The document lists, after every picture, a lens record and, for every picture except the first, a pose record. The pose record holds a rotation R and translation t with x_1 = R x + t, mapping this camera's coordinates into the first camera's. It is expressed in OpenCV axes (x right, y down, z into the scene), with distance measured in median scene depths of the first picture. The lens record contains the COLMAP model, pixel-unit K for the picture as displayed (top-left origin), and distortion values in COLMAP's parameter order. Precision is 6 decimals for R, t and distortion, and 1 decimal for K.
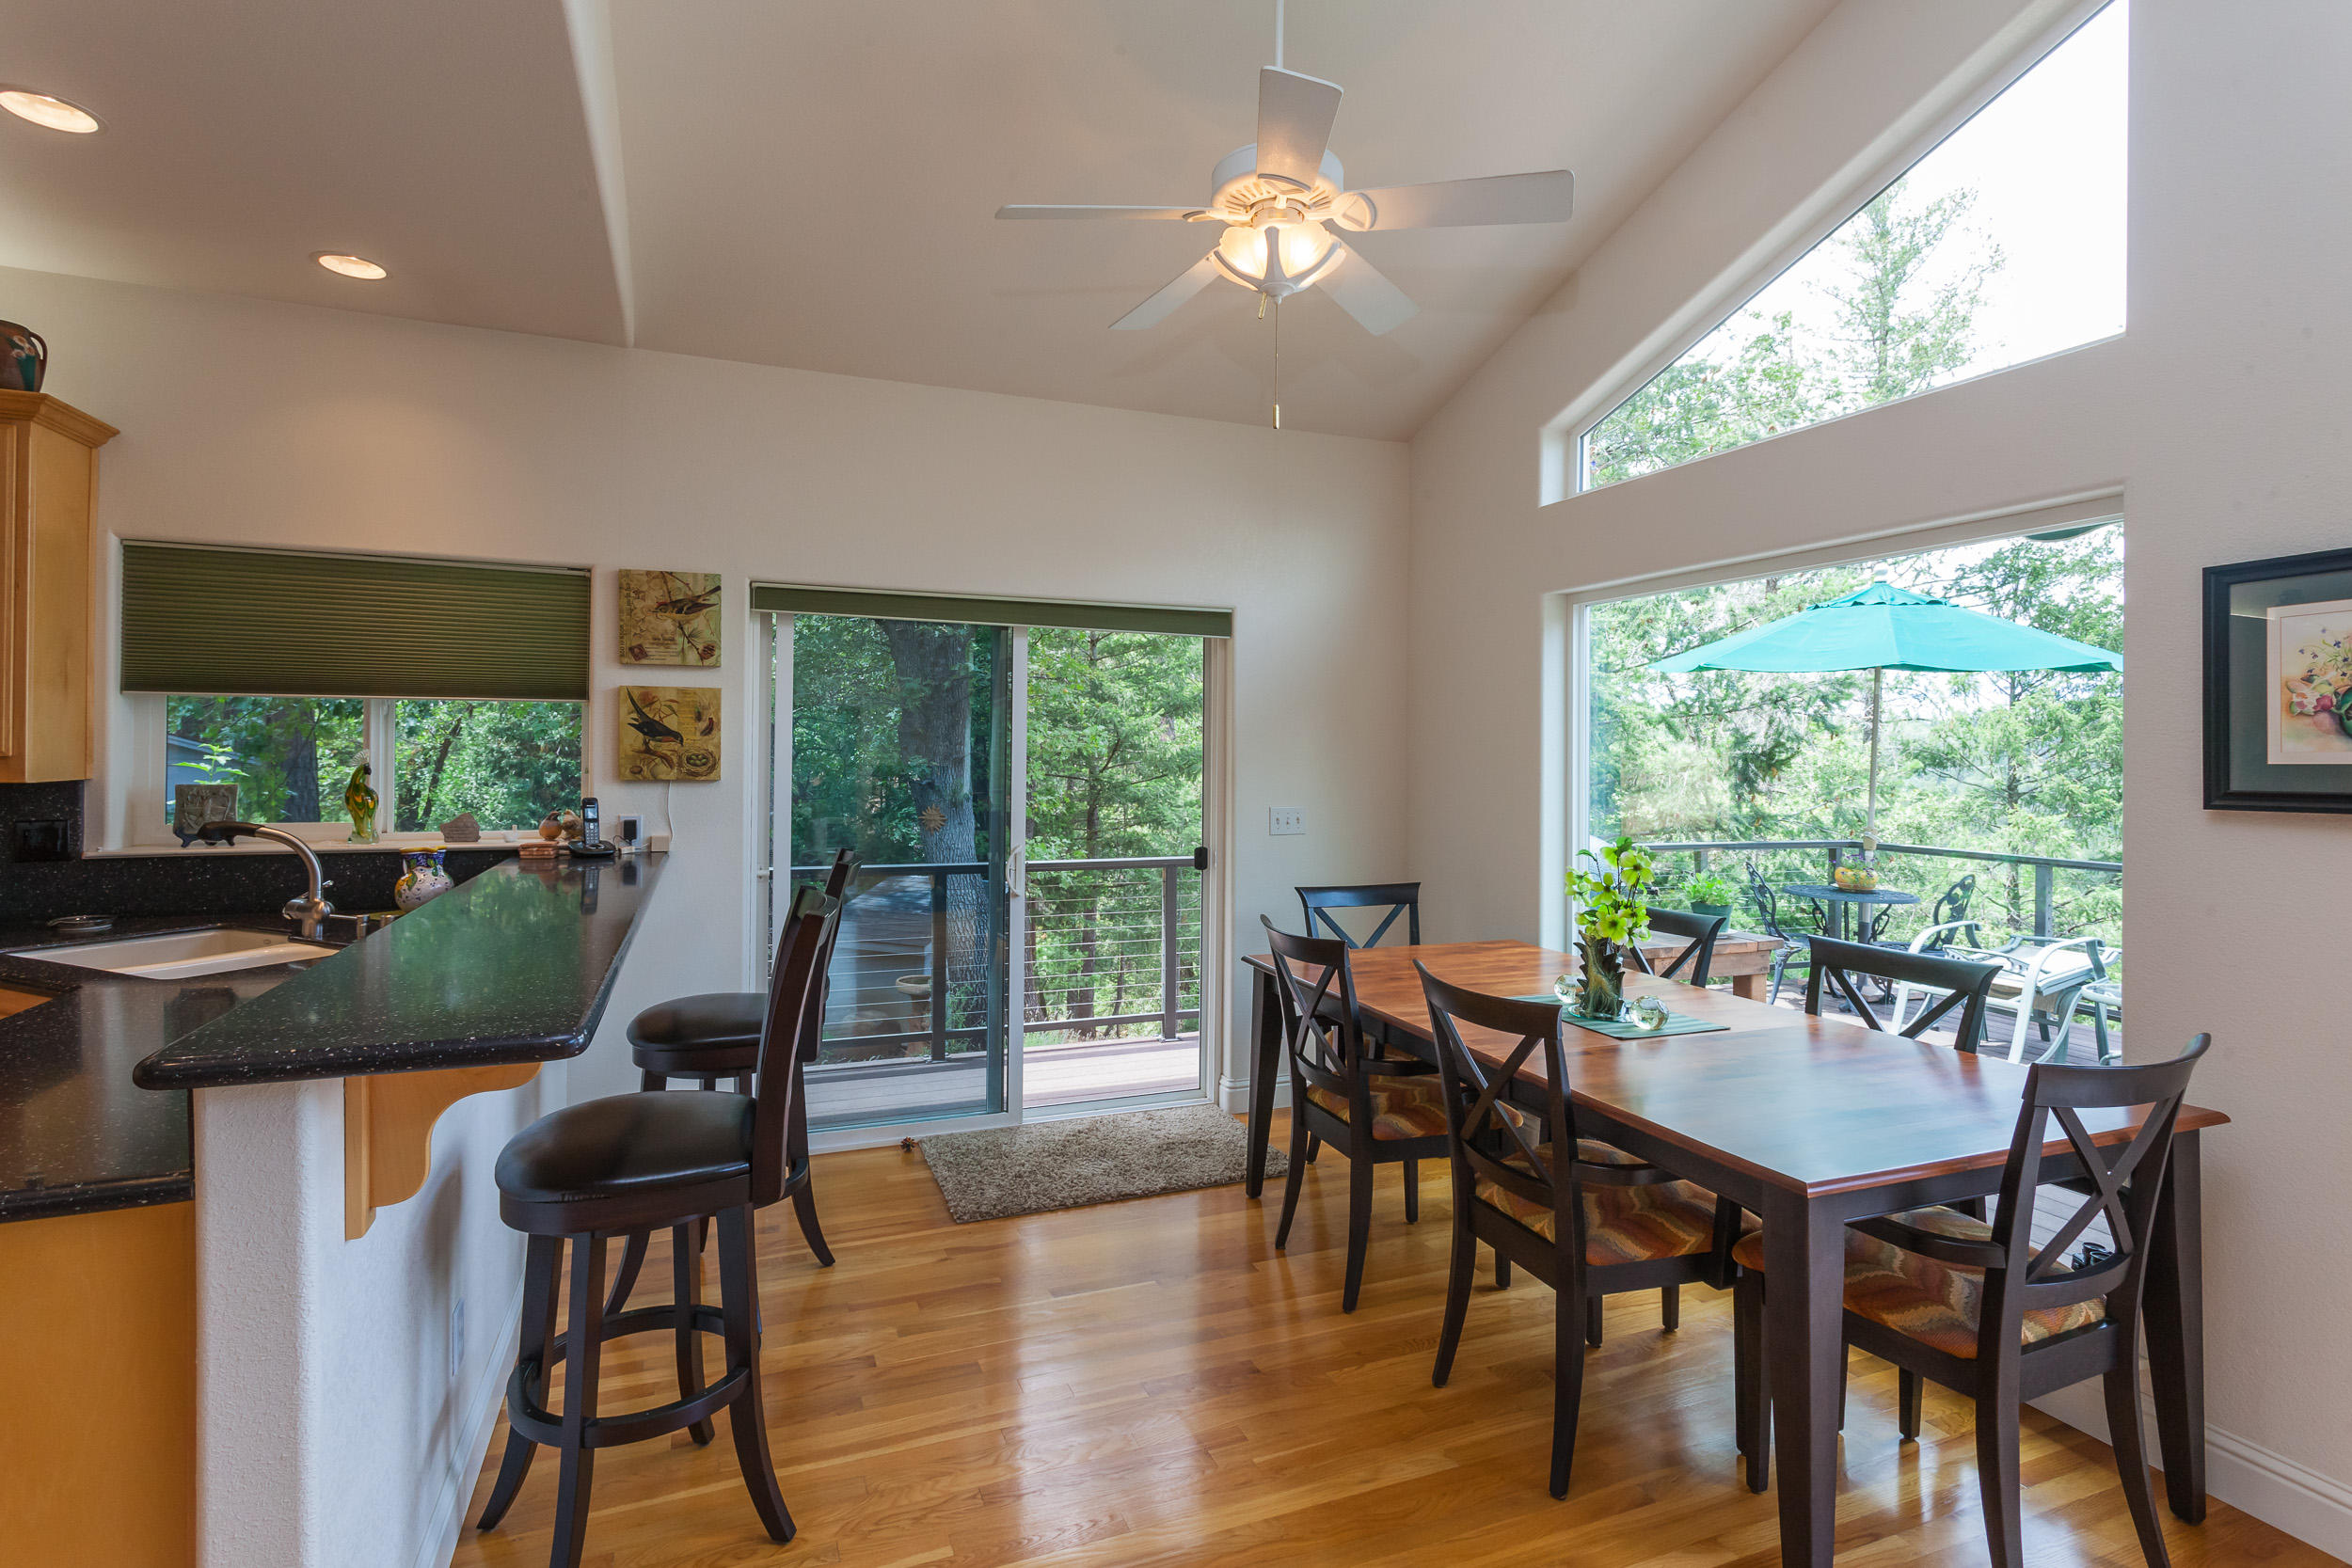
lens RADIAL K [[1161.5, 0, 1131.6], [0, 1161.5, 749.0], [0, 0, 1]] dist [-0.001895, -0.000219]
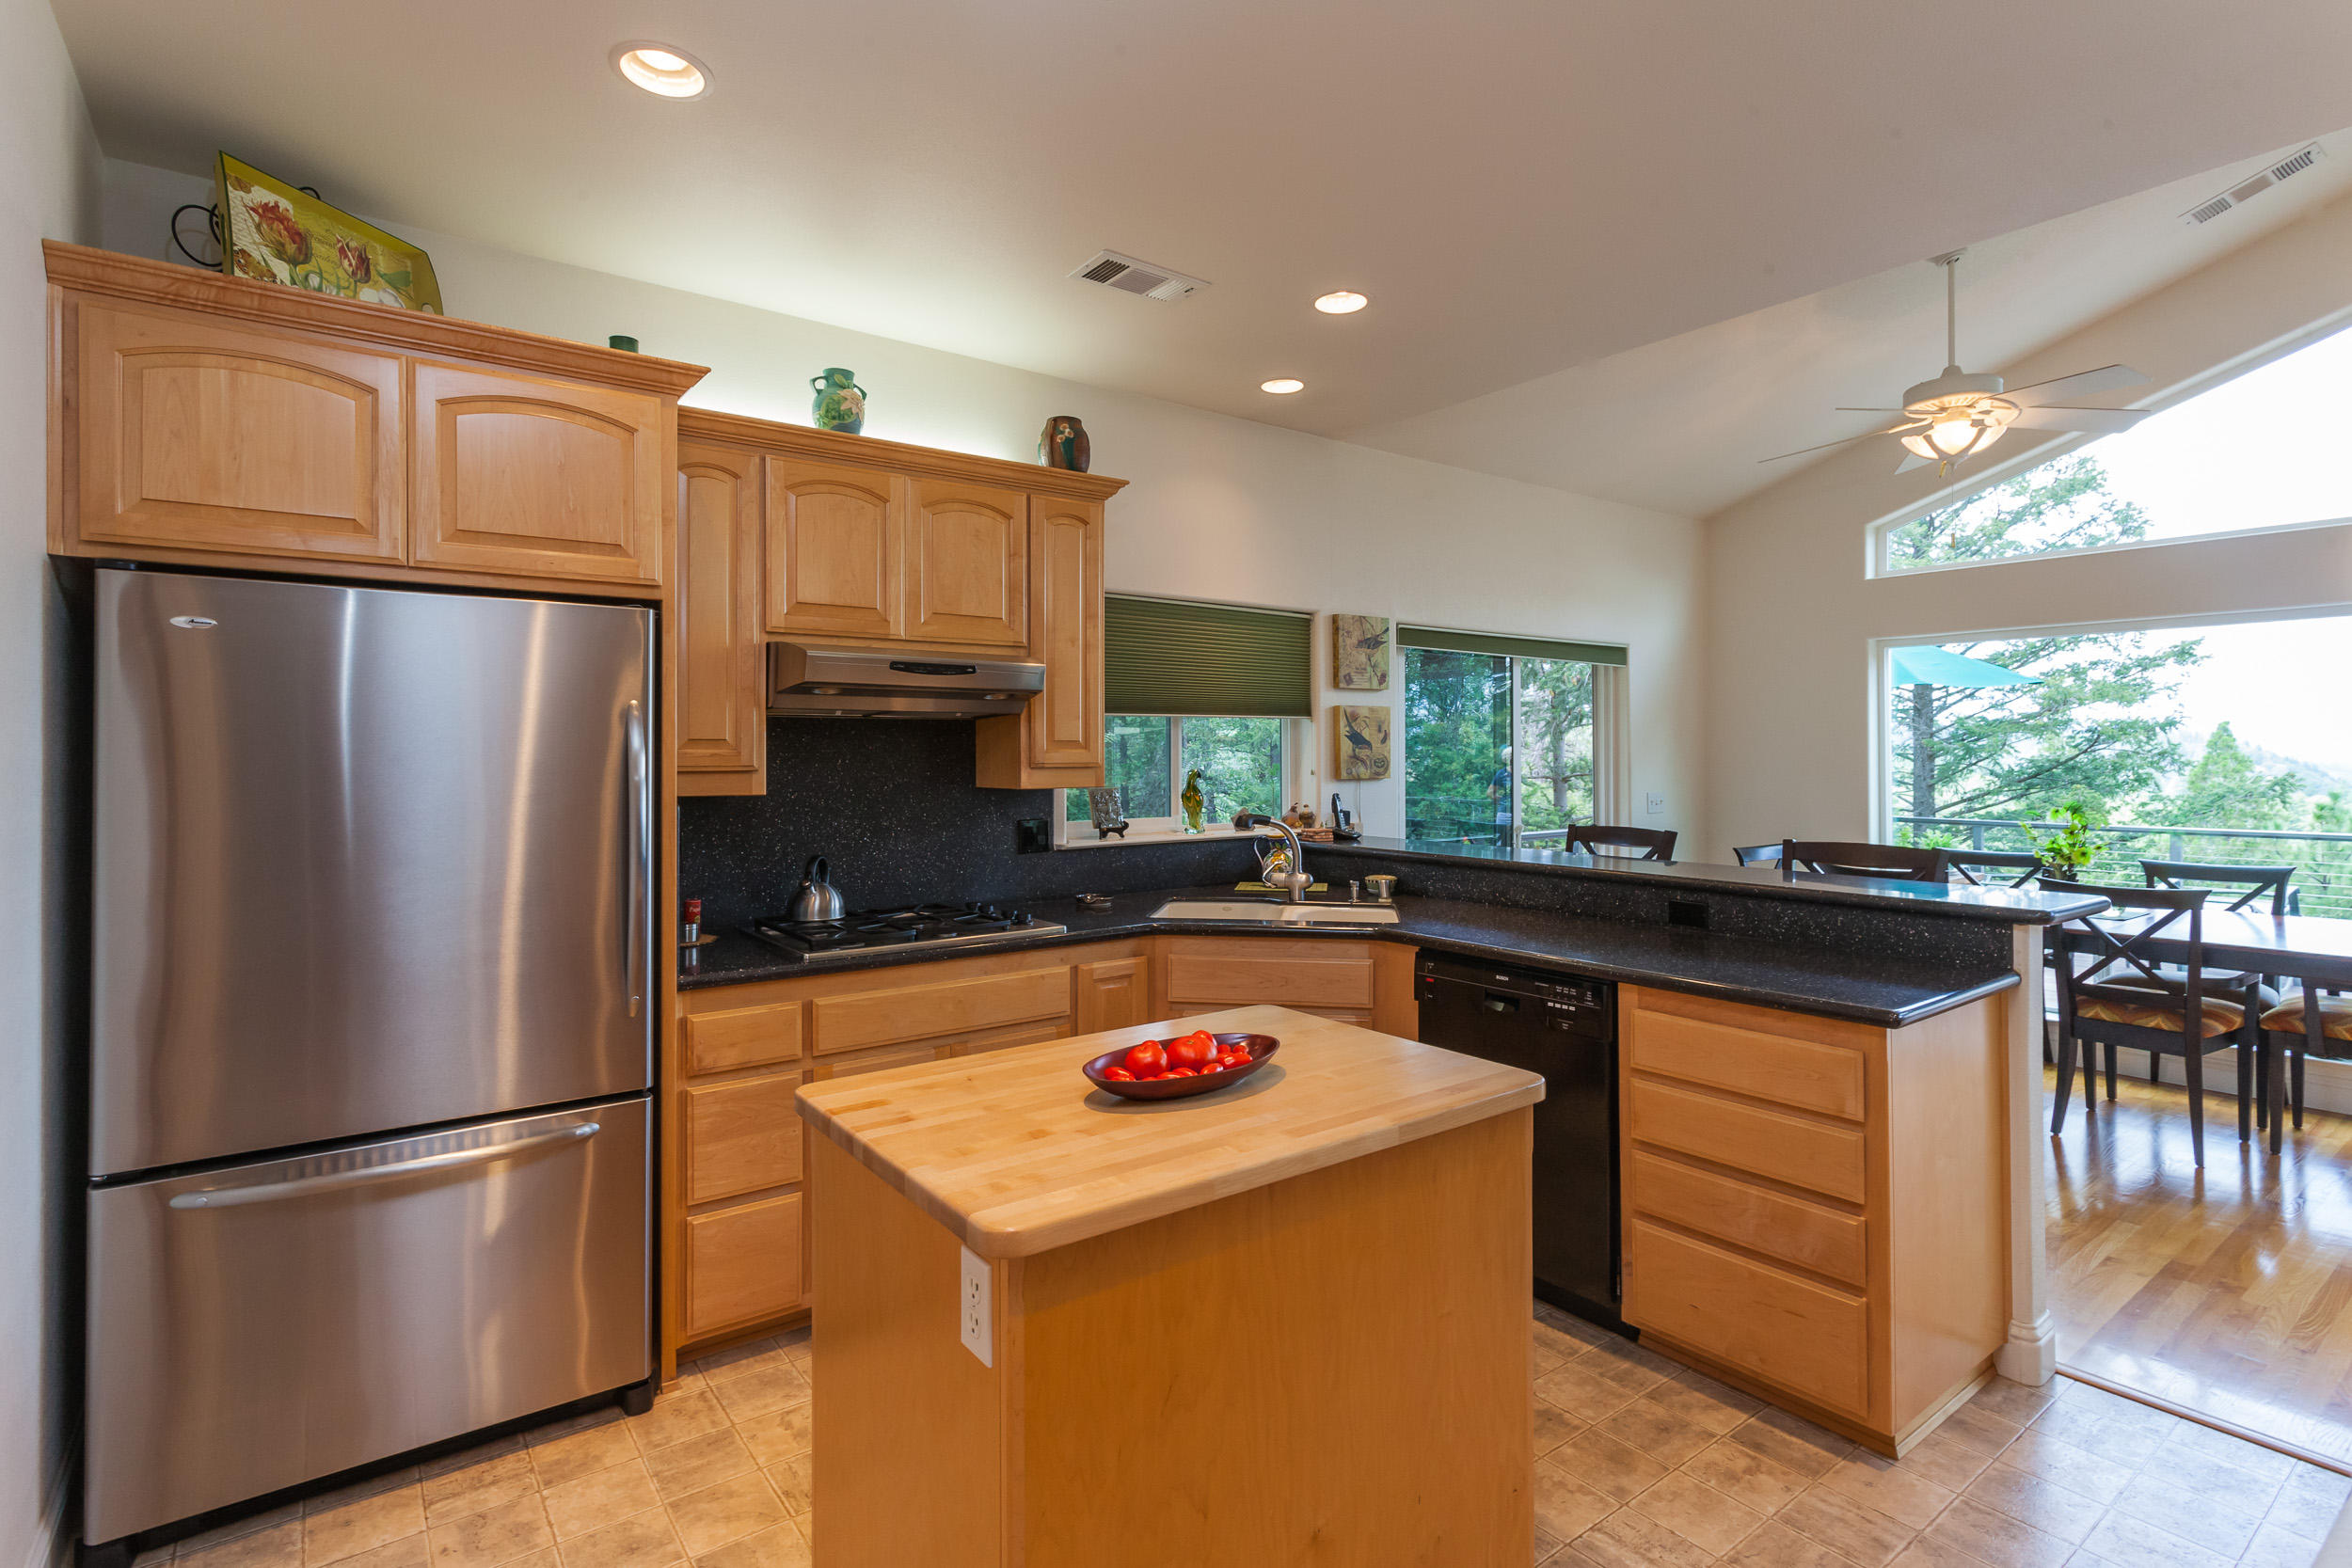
lens RADIAL K [[1161.5, 0, 1131.6], [0, 1161.5, 749.0], [0, 0, 1]] dist [-0.001895, -0.000219]
pose [[0.966100, -0.010248, 0.257963, -0.980217], [0.009534, 0.999946, 0.004018, -0.013581], [-0.257991, -0.001422, 0.966146, -0.173764]]
